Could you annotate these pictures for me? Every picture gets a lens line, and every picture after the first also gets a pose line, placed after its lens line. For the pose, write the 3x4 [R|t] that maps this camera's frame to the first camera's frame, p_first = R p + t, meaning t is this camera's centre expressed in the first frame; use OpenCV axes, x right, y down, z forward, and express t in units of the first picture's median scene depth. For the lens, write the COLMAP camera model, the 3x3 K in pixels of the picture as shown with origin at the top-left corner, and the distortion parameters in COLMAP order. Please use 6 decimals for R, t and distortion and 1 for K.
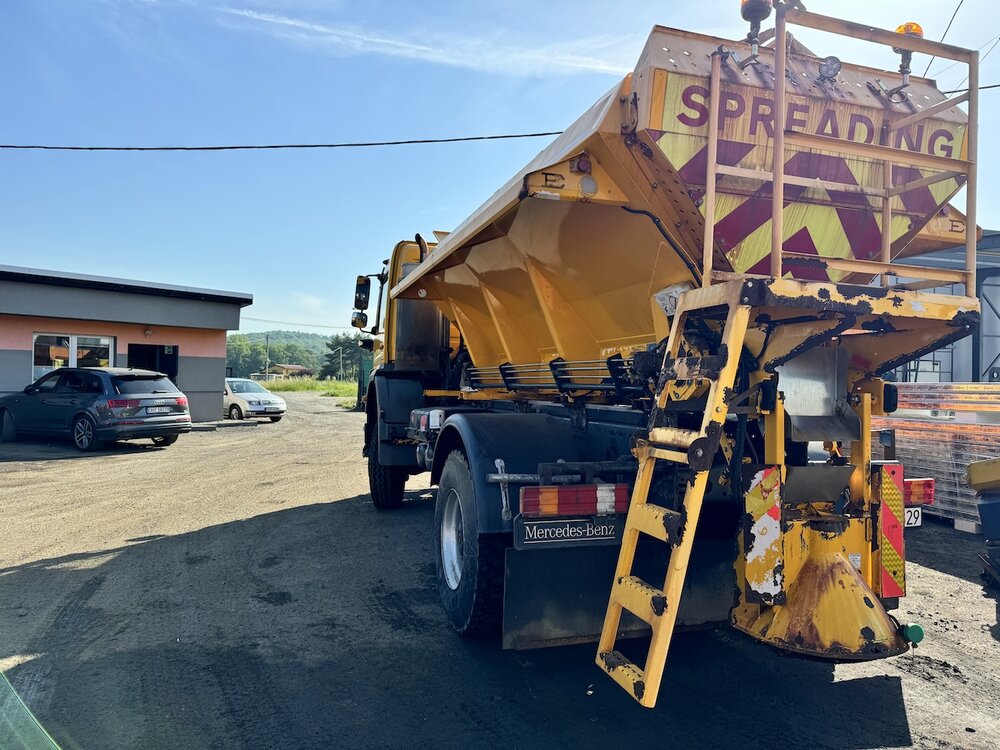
lens RADIAL K [[704.5, 0, 506.9], [0, 704.5, 379.2], [0, 0, 1]] dist [0.048121, -0.059573]
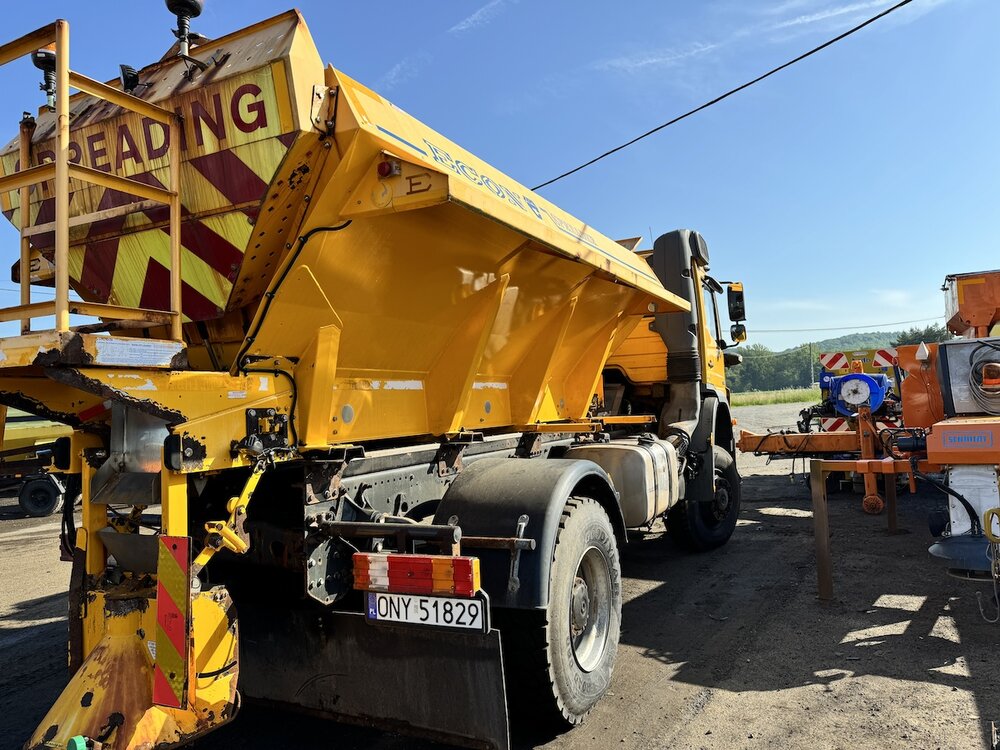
lens RADIAL K [[704.5, 0, 517.1], [0, 704.5, 377.1], [0, 0, 1]] dist [0.048121, -0.059573]
pose [[0.711620, -0.079392, -0.698065, 1.291393], [0.068180, 0.996709, -0.043854, 0.003023], [0.699249, -0.016387, 0.714690, 0.657564]]
